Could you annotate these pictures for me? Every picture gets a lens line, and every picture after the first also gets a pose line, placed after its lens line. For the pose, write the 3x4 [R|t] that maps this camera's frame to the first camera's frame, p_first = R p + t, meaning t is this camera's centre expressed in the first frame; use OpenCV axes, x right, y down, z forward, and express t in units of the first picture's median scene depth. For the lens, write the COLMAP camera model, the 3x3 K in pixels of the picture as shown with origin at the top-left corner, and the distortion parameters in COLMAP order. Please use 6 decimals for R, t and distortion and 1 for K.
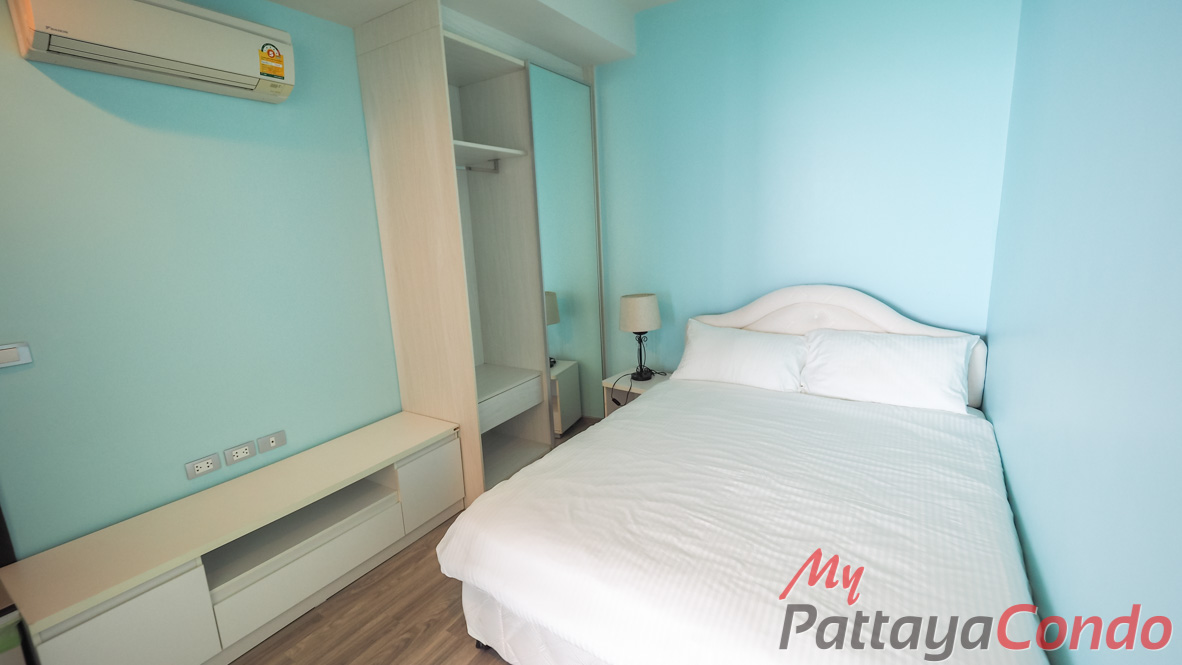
lens RADIAL K [[499.0, 0, 583.8], [0, 499.0, 328.5], [0, 0, 1]] dist [-0.000815, -0.000020]
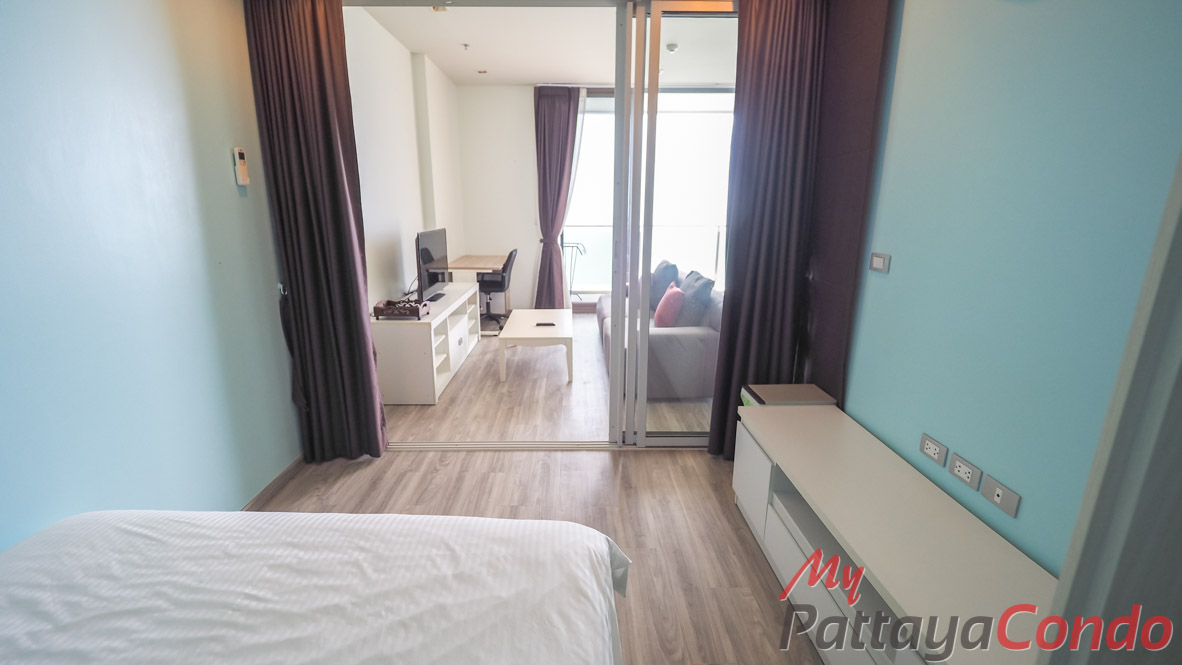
lens RADIAL K [[509.1, 0, 582.5], [0, 509.1, 328.0], [0, 0, 1]] dist [0.000347, 0.000294]
pose [[-0.838643, 0.172547, -0.516628, 0.151550], [-0.067956, 0.907941, 0.413553, -0.272924], [0.540425, 0.381931, -0.749713, 1.595470]]
